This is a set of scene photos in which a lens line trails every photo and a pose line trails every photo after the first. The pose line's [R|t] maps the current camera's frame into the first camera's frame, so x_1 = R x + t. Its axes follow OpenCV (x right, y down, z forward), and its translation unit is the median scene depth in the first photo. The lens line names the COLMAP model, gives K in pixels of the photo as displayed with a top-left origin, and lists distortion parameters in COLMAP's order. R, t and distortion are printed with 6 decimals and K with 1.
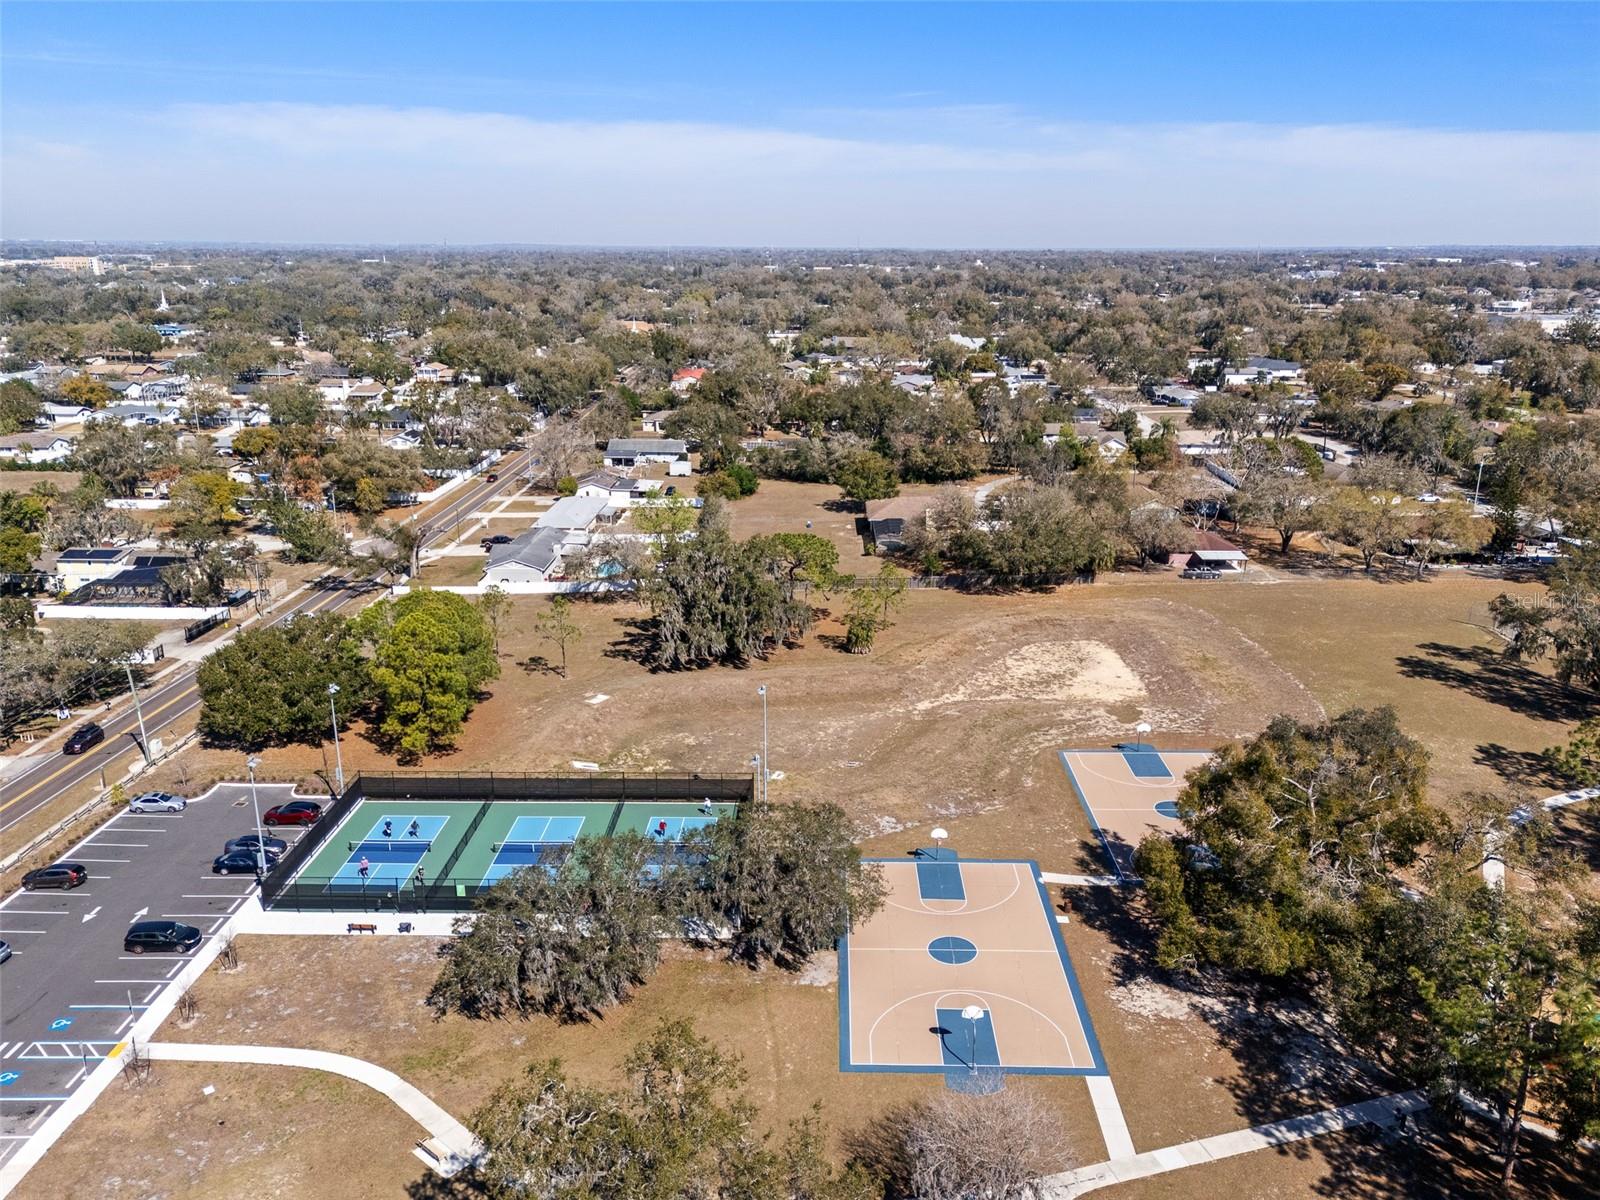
lens RADIAL K [[1188.2, 0, 800.0], [0, 1188.2, 600.0], [0, 0, 1]] dist [0.008109, 0.001999]
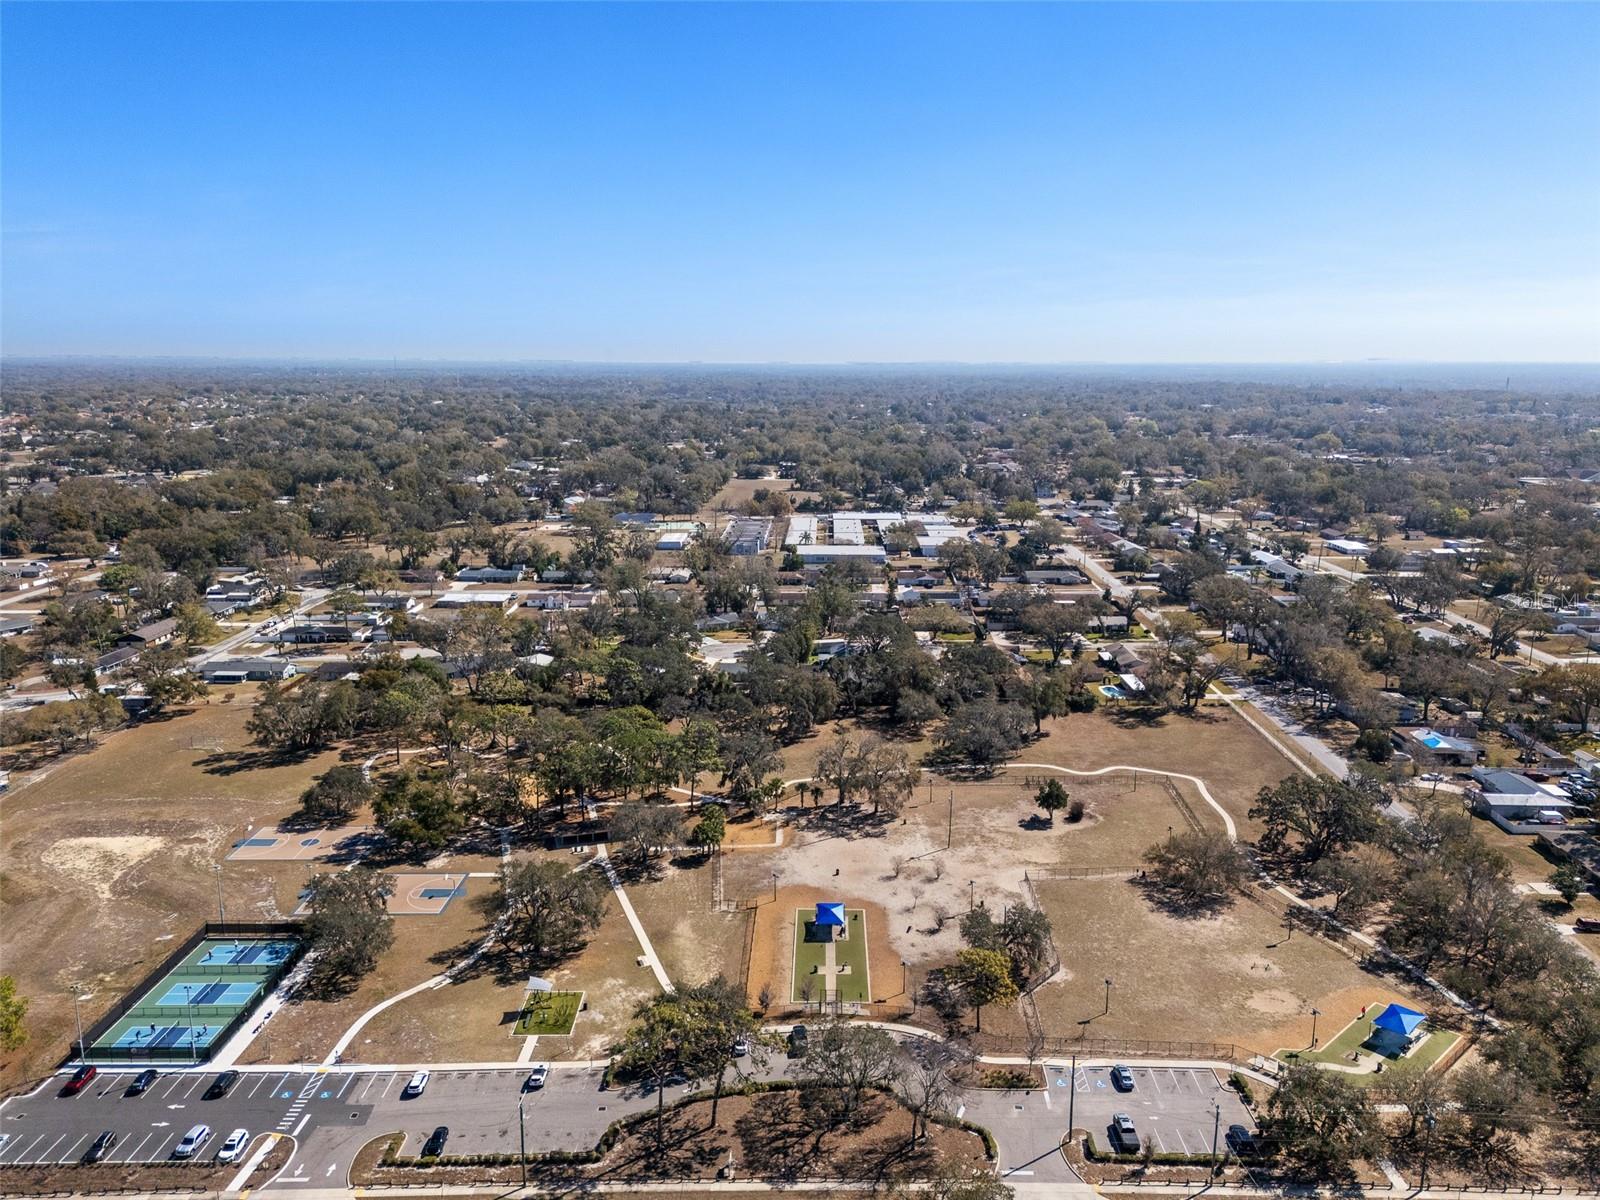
lens RADIAL K [[1188.2, 0, 800.0], [0, 1188.2, 600.0], [0, 0, 1]] dist [0.008109, 0.001999]
pose [[0.004589, -0.209837, 0.977726, -2.146568], [0.289852, 0.936041, 0.199530, -0.518972], [-0.957060, 0.282480, 0.065117, -0.181220]]
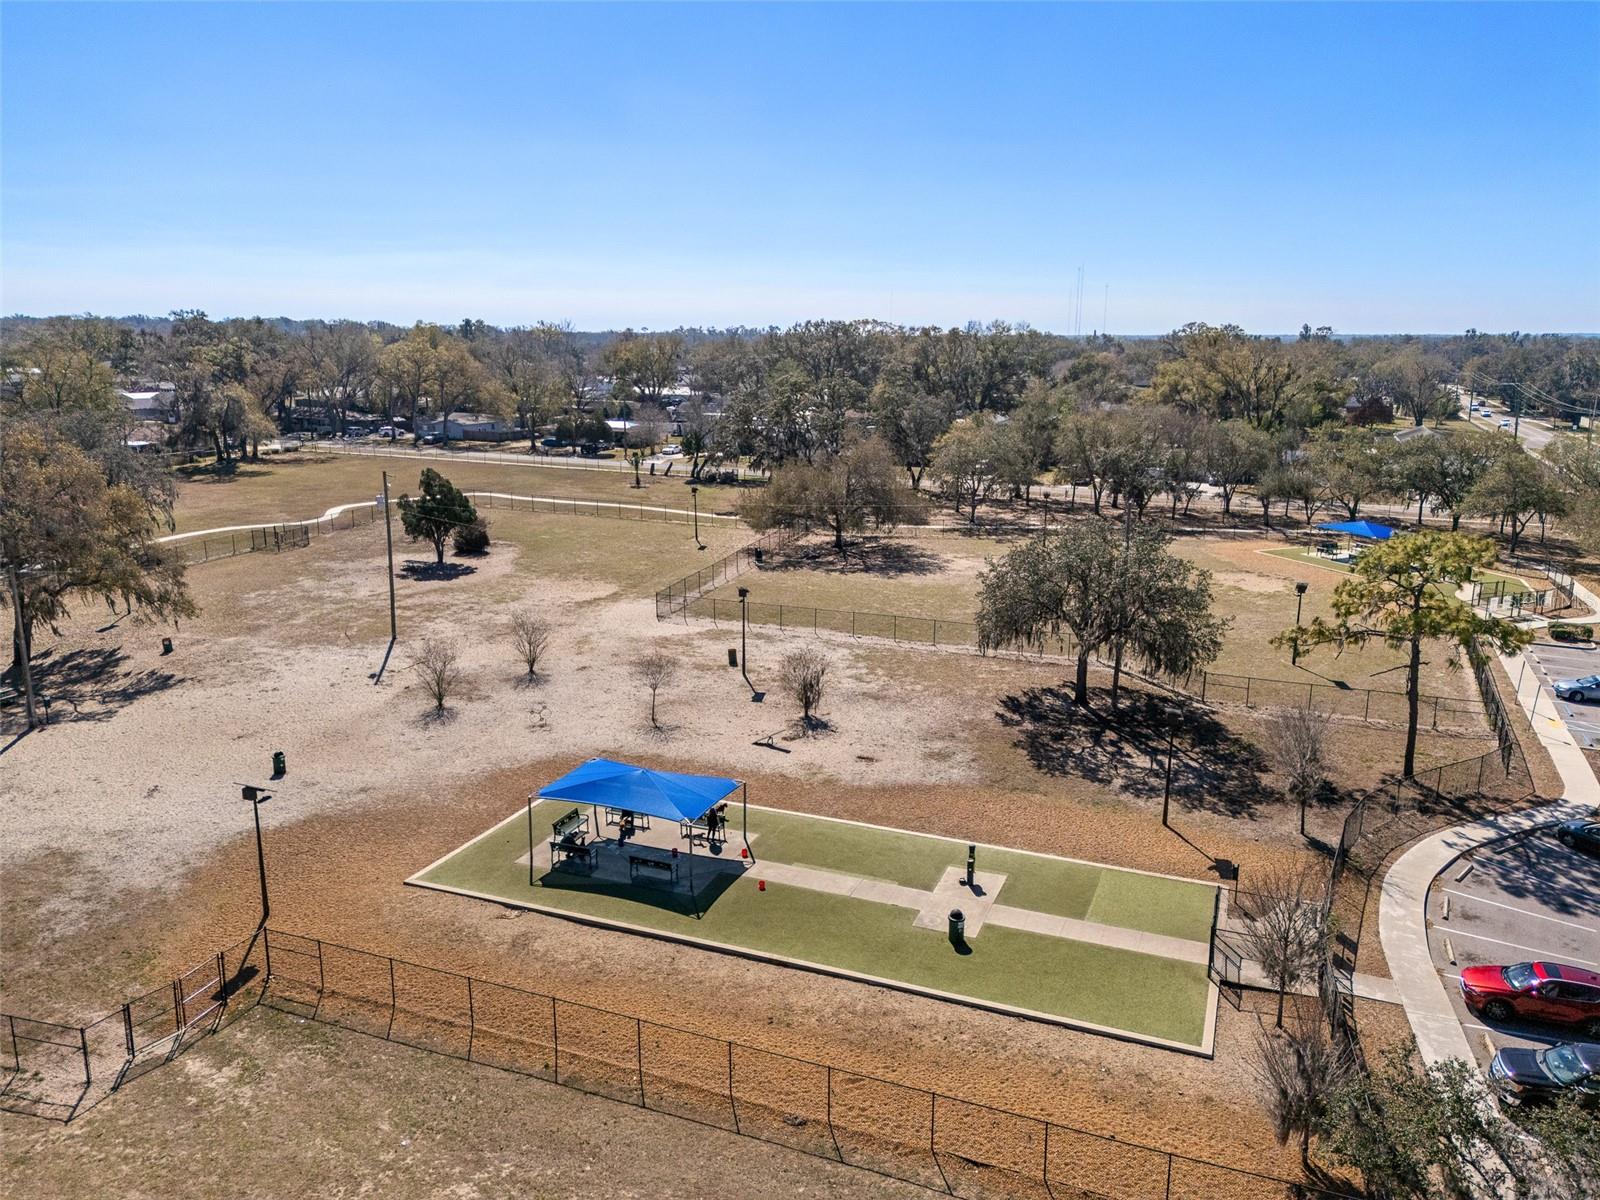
lens RADIAL K [[1188.2, 0, 800.0], [0, 1188.2, 600.0], [0, 0, 1]] dist [0.008109, 0.001999]
pose [[-0.927441, -0.082805, 0.364686, -0.328789], [0.108254, 0.873981, 0.473749, 0.175164], [-0.357957, 0.478853, -0.801602, 0.454553]]
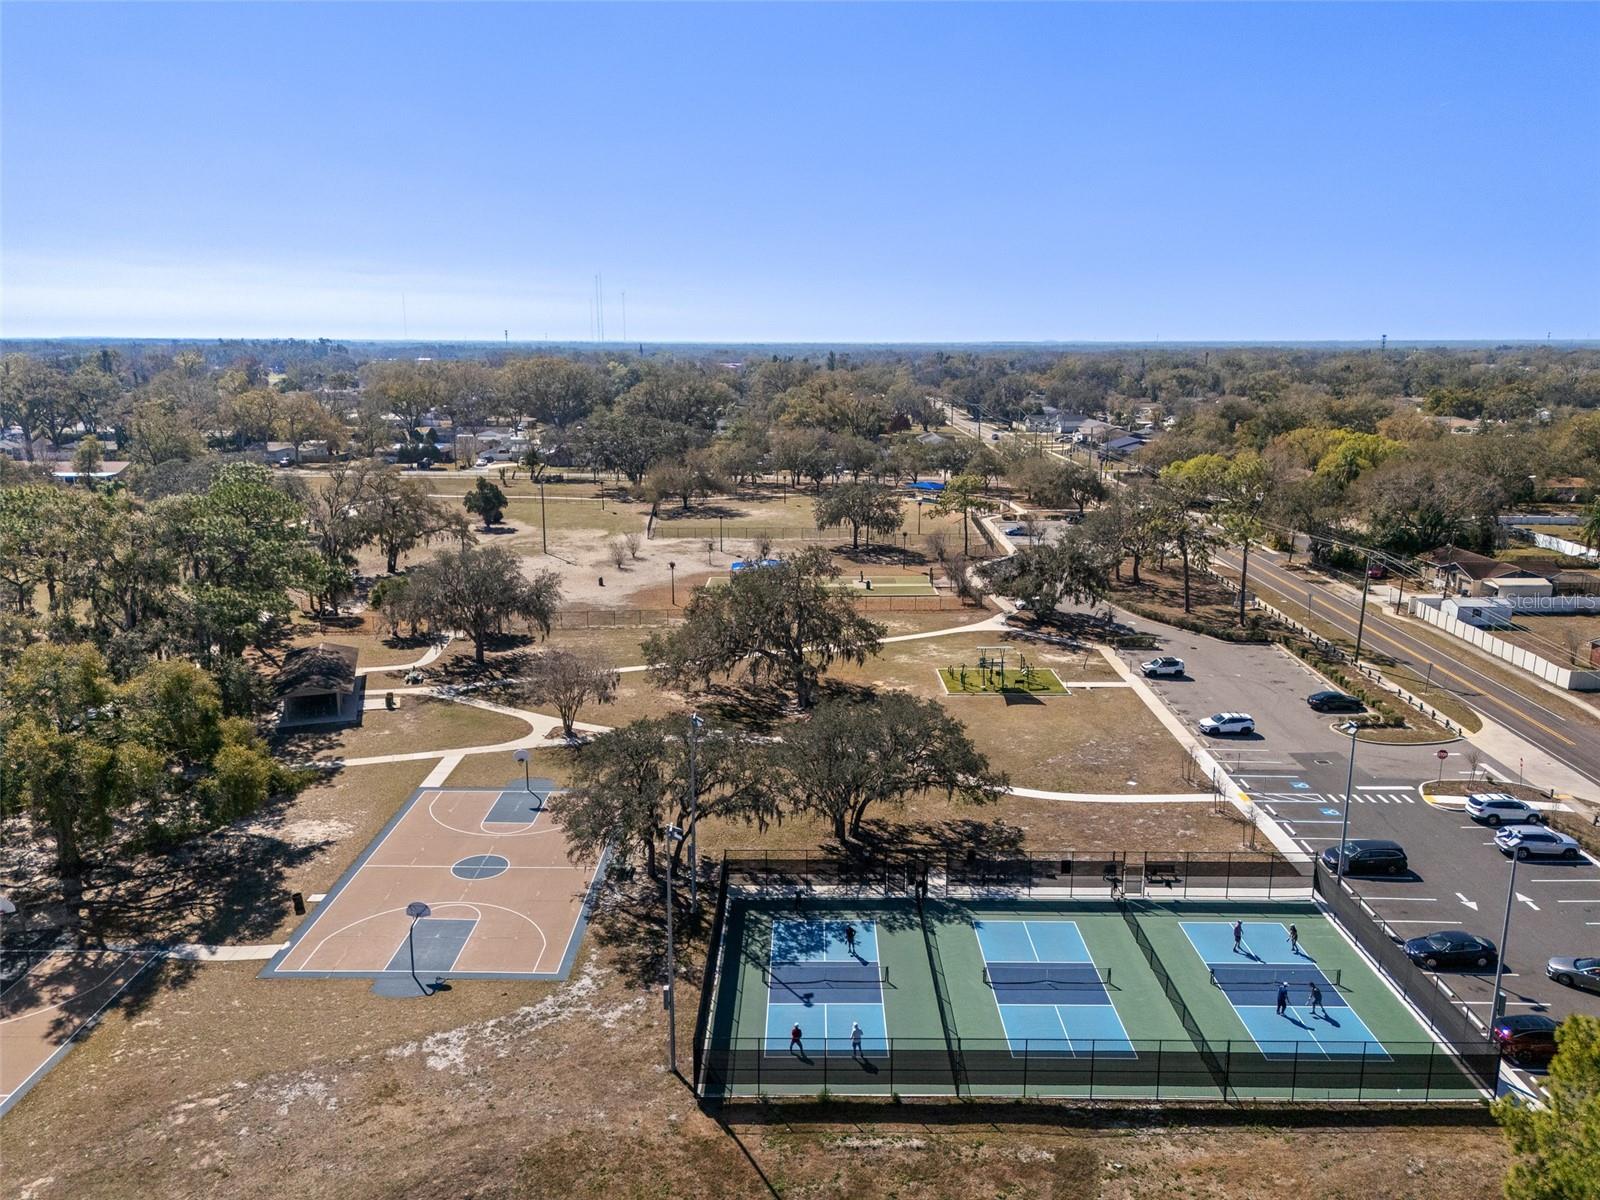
lens RADIAL K [[1208.8, 0, 800.0], [0, 1208.8, 600.0], [0, 0, 1]] dist [0.105141, 0.000255]
pose [[-0.999878, 0.002758, -0.015365, -0.097705], [-0.005107, 0.872320, 0.488908, -0.326552], [0.014751, 0.488927, -0.872200, 1.667981]]
